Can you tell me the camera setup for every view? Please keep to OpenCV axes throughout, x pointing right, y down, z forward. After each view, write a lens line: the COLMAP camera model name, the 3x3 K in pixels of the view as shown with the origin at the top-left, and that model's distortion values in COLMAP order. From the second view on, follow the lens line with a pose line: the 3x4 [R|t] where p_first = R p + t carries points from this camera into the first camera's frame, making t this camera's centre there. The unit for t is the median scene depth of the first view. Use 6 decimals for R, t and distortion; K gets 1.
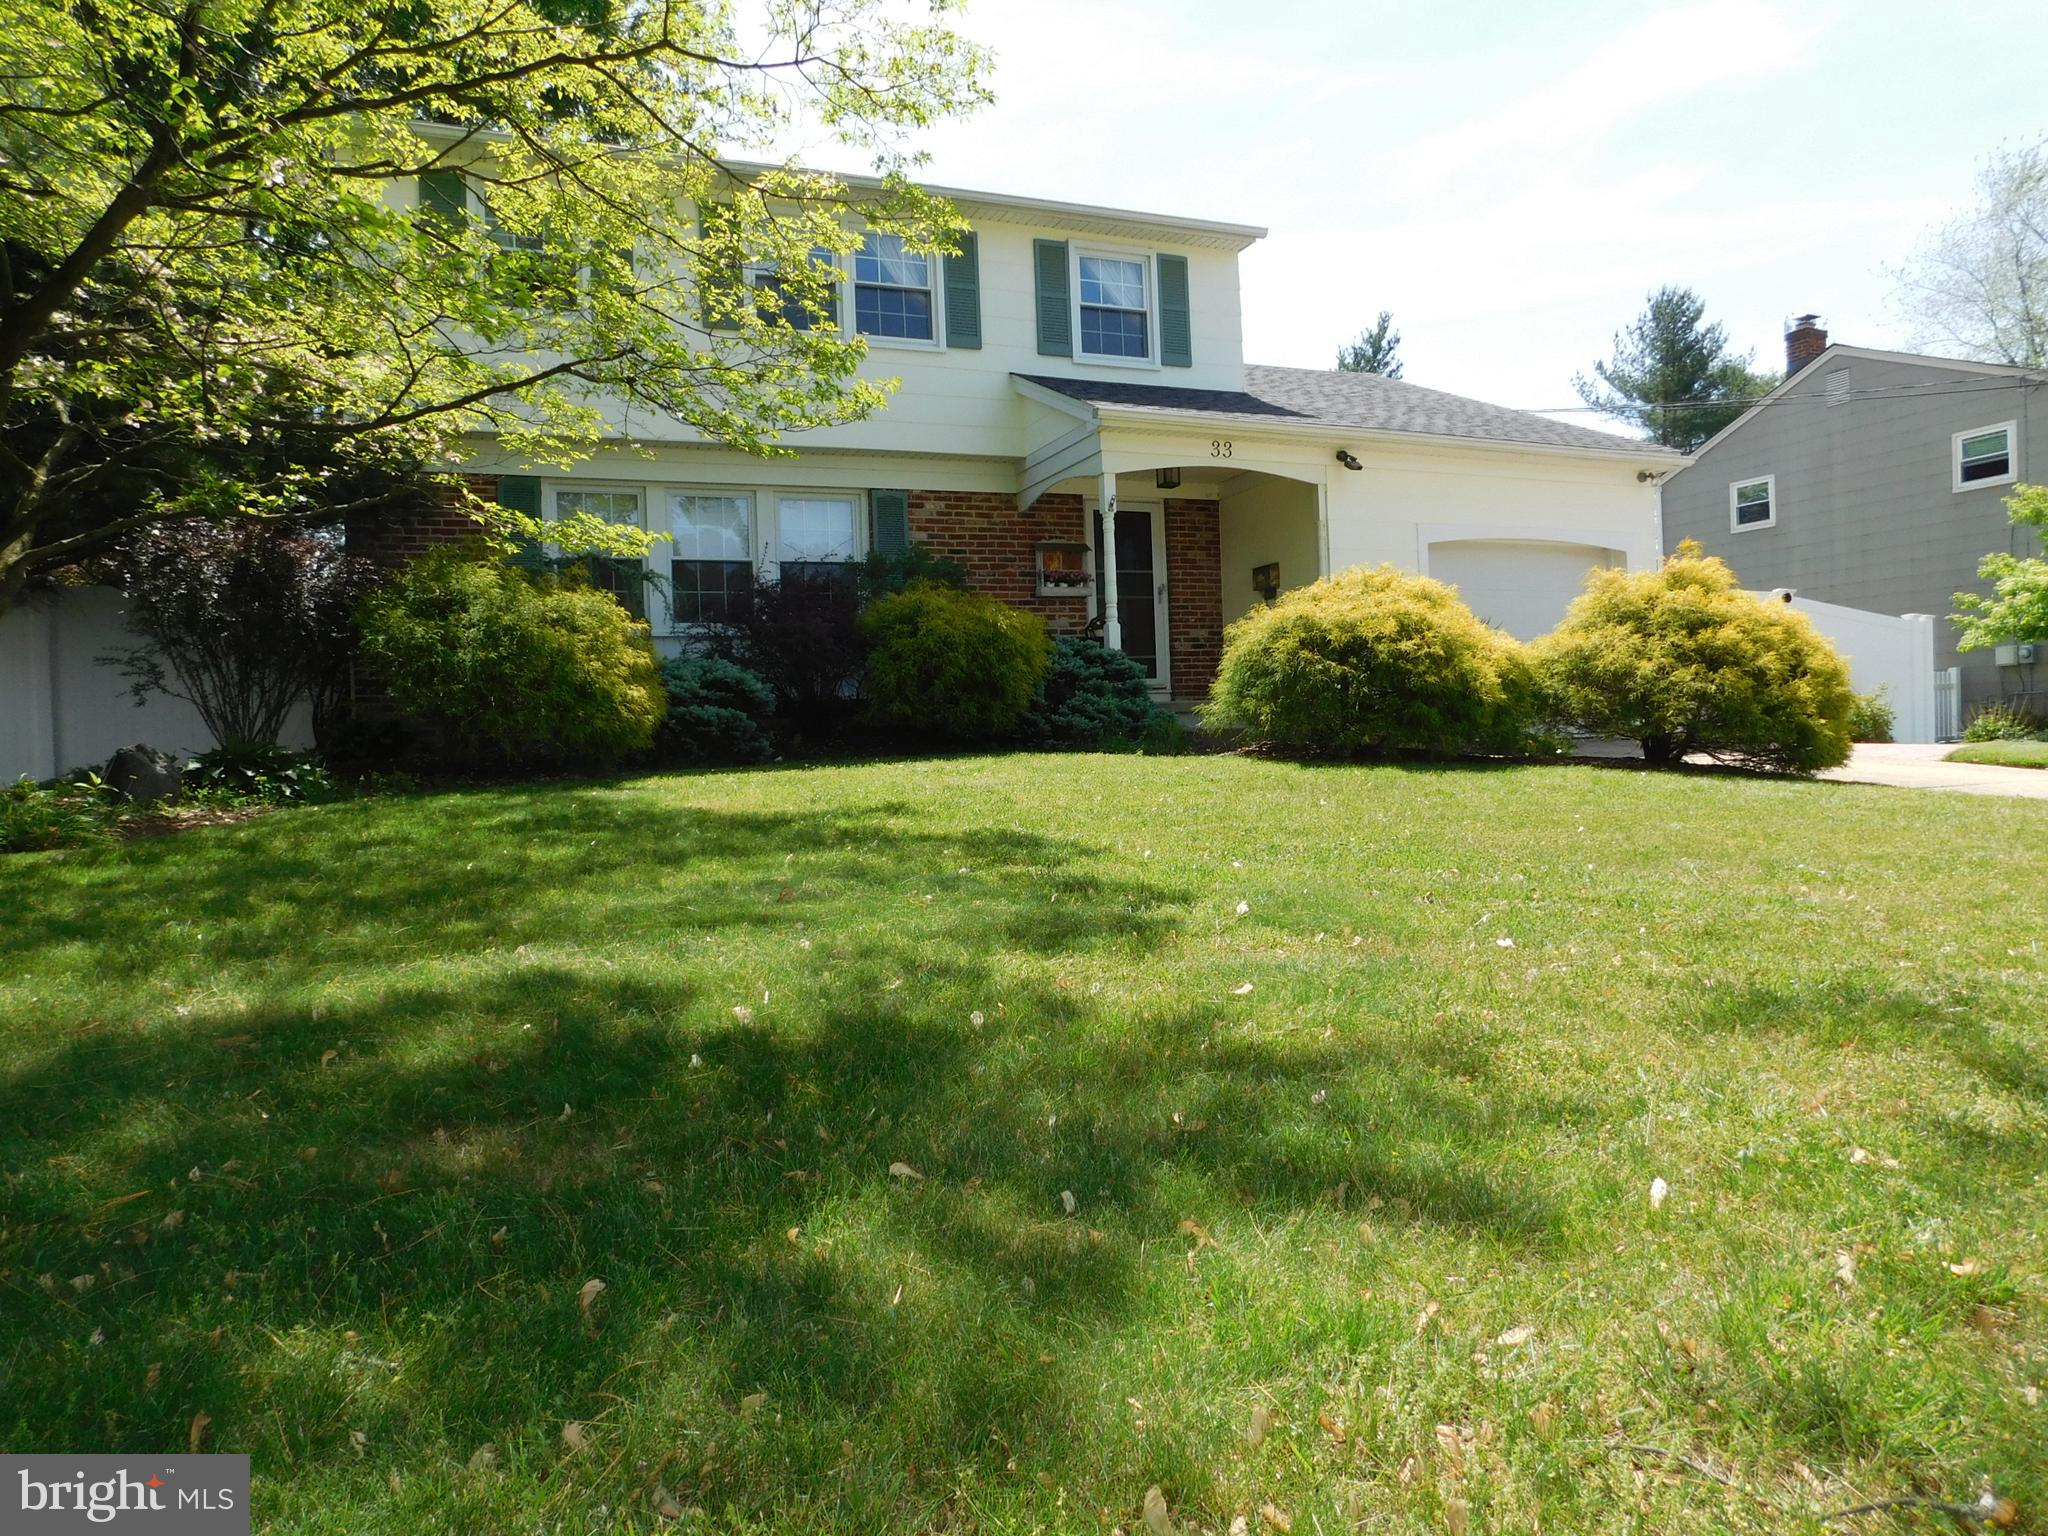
lens RADIAL K [[1358.4, 0, 1025.9], [0, 1358.4, 764.2], [0, 0, 1]] dist [-0.062767, 0.047682]
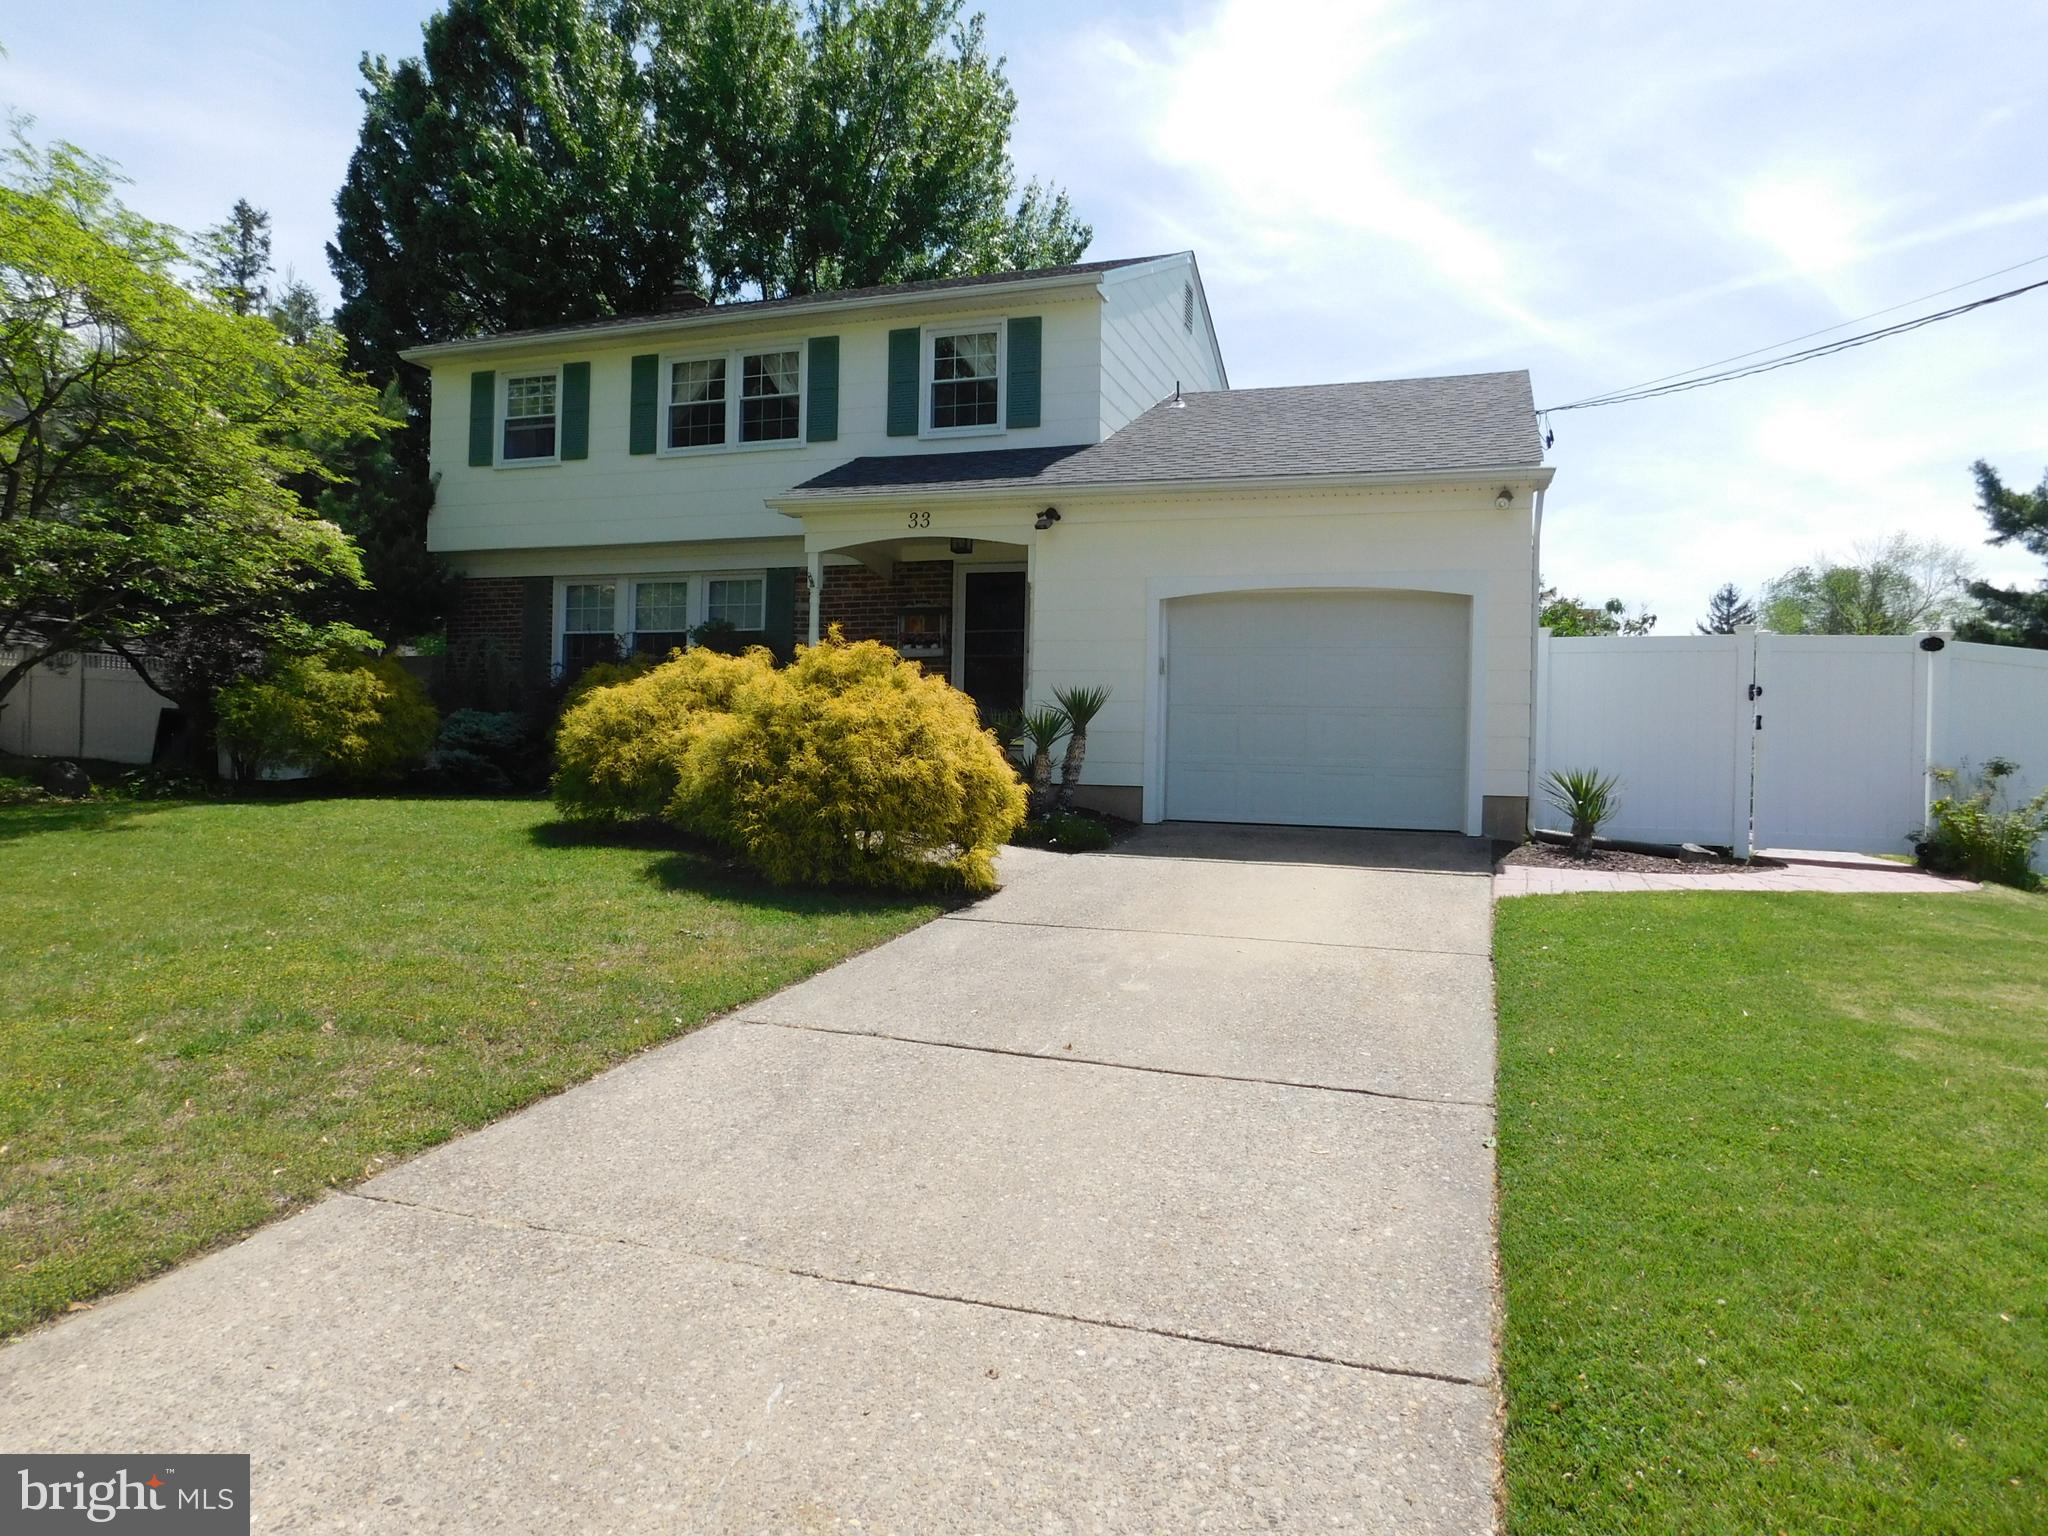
lens RADIAL K [[1358.4, 0, 1018.2], [0, 1358.4, 768.8], [0, 0, 1]] dist [-0.062767, 0.047682]
pose [[0.736170, 0.056625, -0.674424, 0.827894], [-0.057429, 0.998126, 0.021116, -0.063596], [0.674356, 0.023187, 0.738042, 0.265854]]
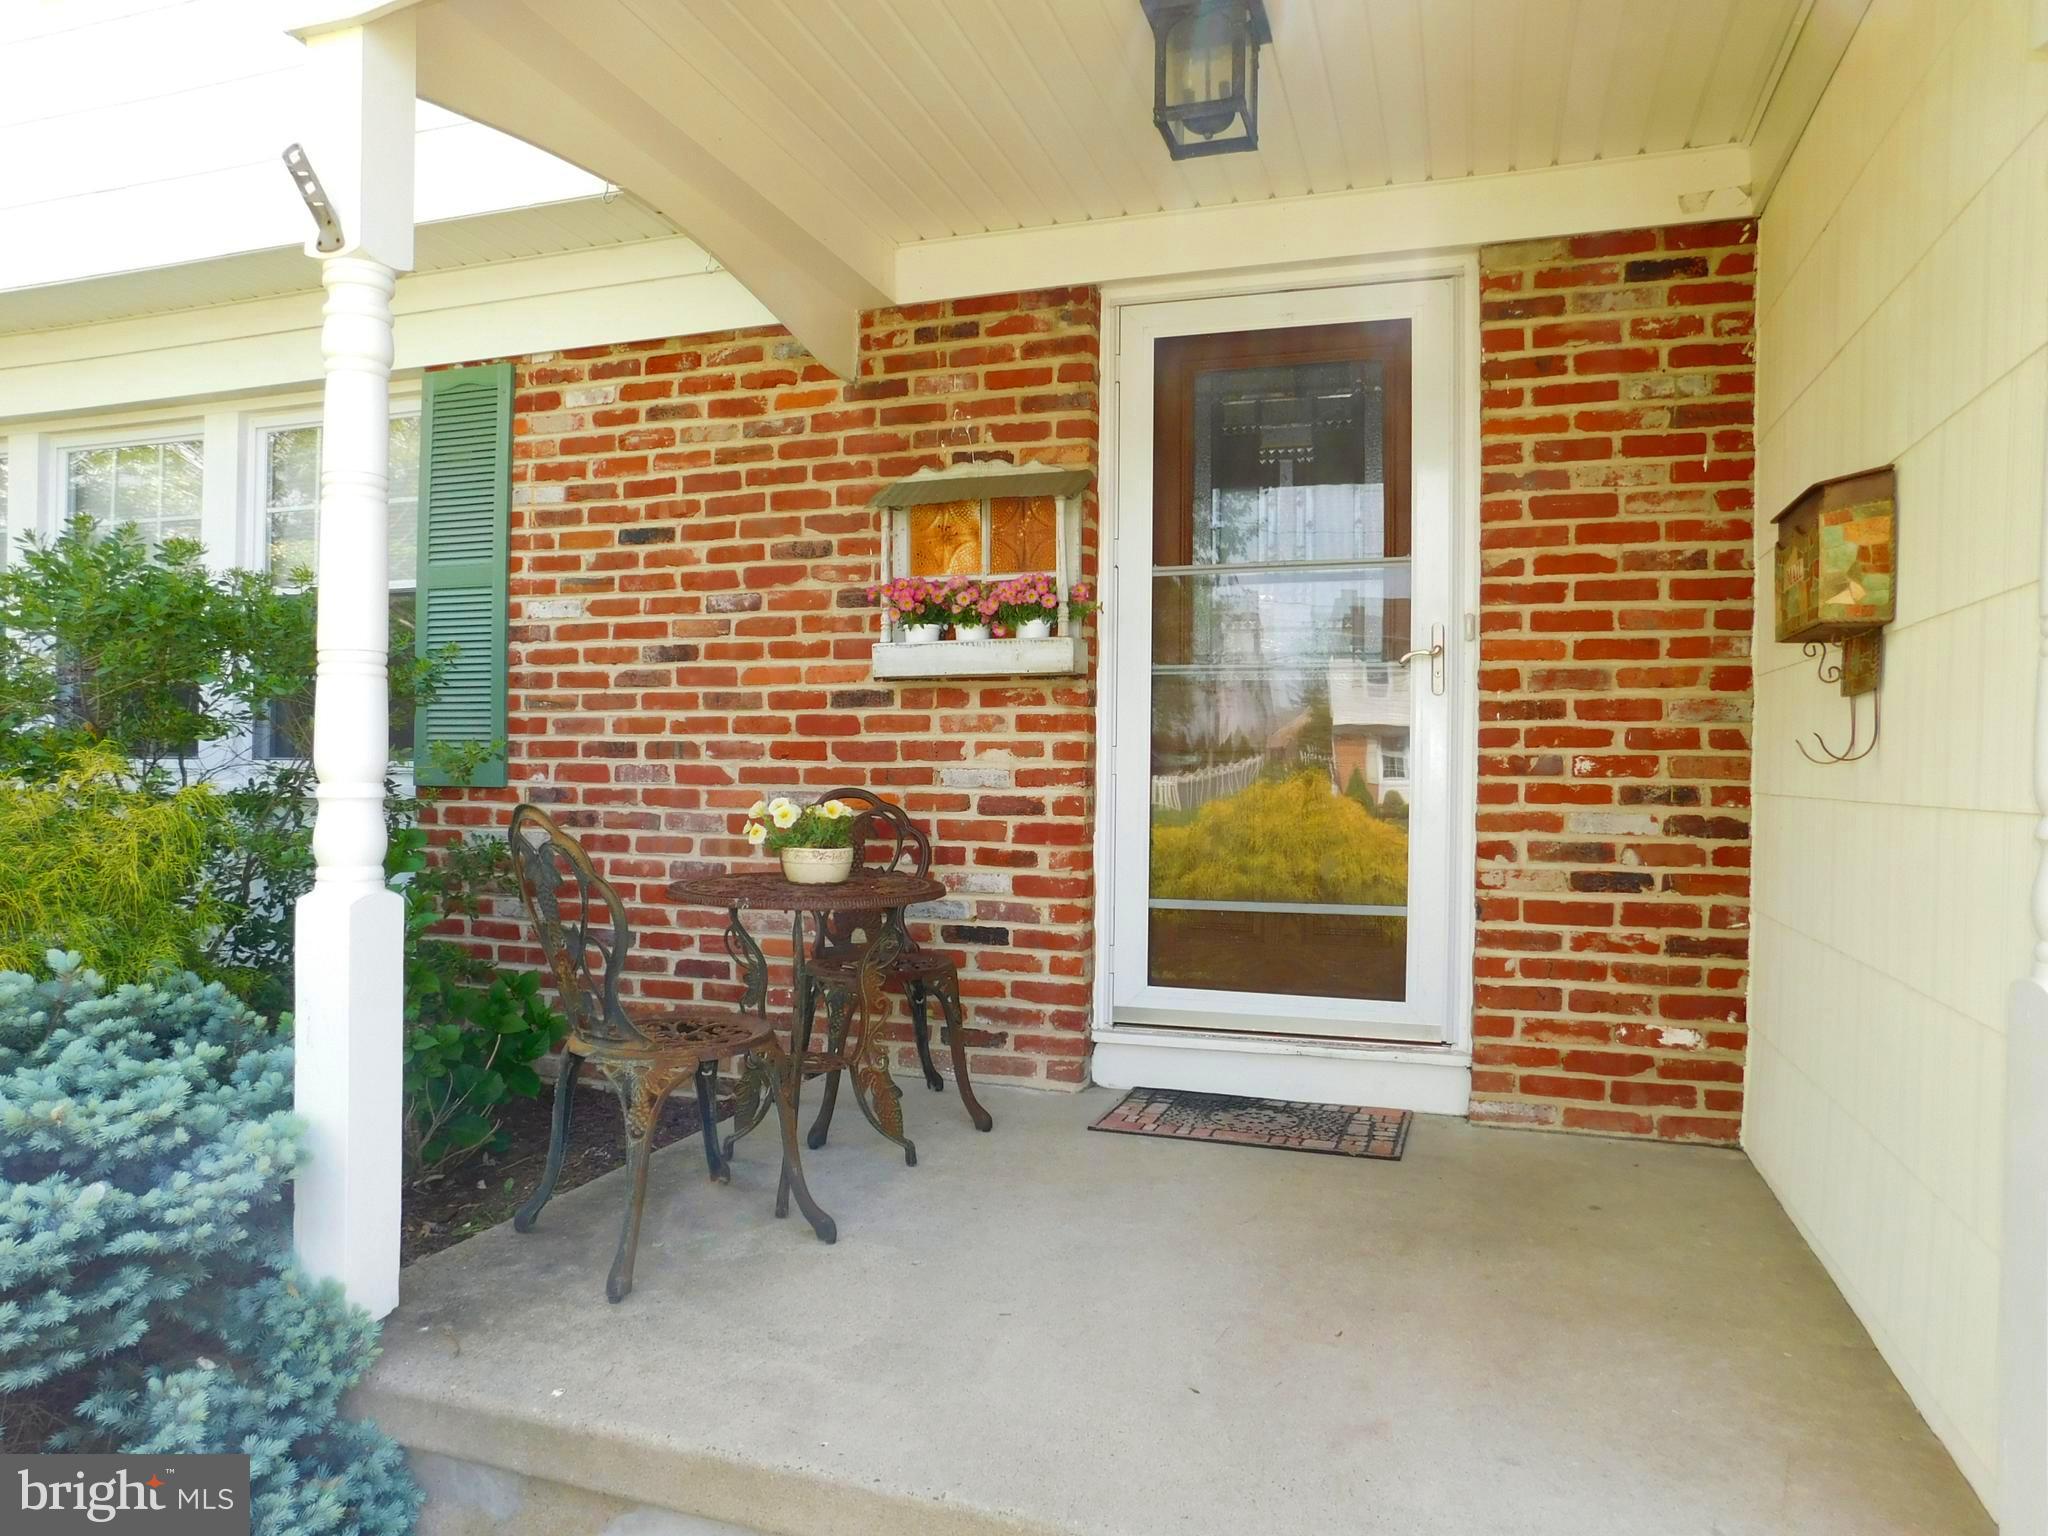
lens RADIAL K [[1358.4, 0, 1029.7], [0, 1358.4, 768.0], [0, 0, 1]] dist [-0.062767, 0.047682]
pose [[0.743167, 0.046649, -0.667478, 0.218437], [-0.048437, 0.998700, 0.015869, -0.112121], [0.667350, 0.020537, 0.744461, 0.822850]]
